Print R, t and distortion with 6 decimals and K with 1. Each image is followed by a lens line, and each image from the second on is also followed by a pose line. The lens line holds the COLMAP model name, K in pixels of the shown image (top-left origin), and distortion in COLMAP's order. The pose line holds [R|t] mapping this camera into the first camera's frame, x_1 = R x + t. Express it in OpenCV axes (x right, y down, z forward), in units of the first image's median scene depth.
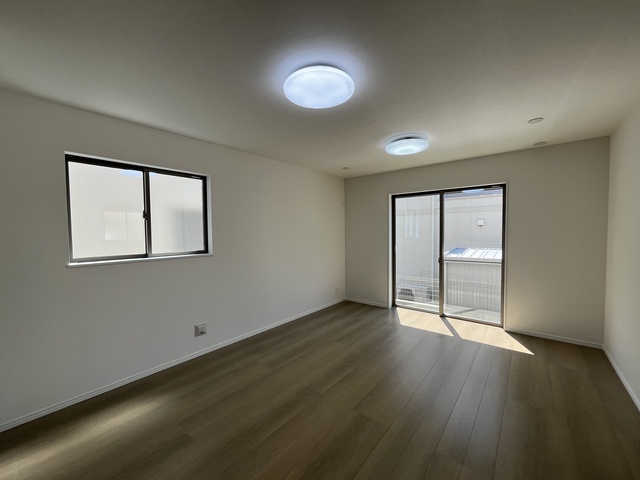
lens RADIAL K [[259.9, 0, 320.0], [0, 259.9, 240.0], [0, 0, 1]] dist [0.000615, 0.000060]
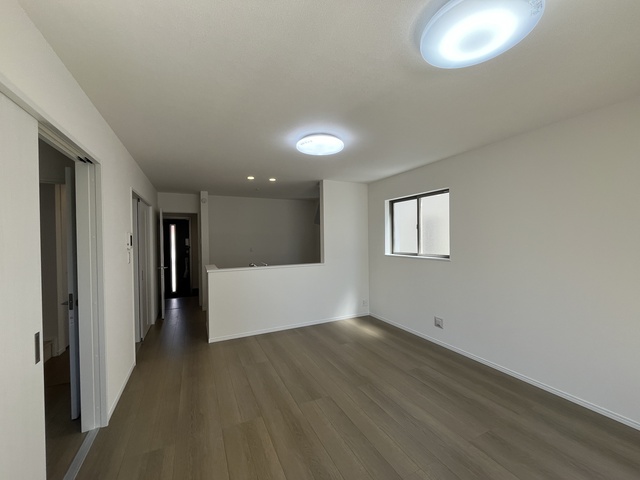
lens RADIAL K [[259.9, 0, 320.0], [0, 259.9, 240.0], [0, 0, 1]] dist [0.000615, 0.000060]
pose [[-0.417094, 0.018163, -0.908682, 0.871947], [-0.019417, 0.999394, 0.028889, -0.053105], [0.908656, 0.029694, -0.416488, 1.054173]]
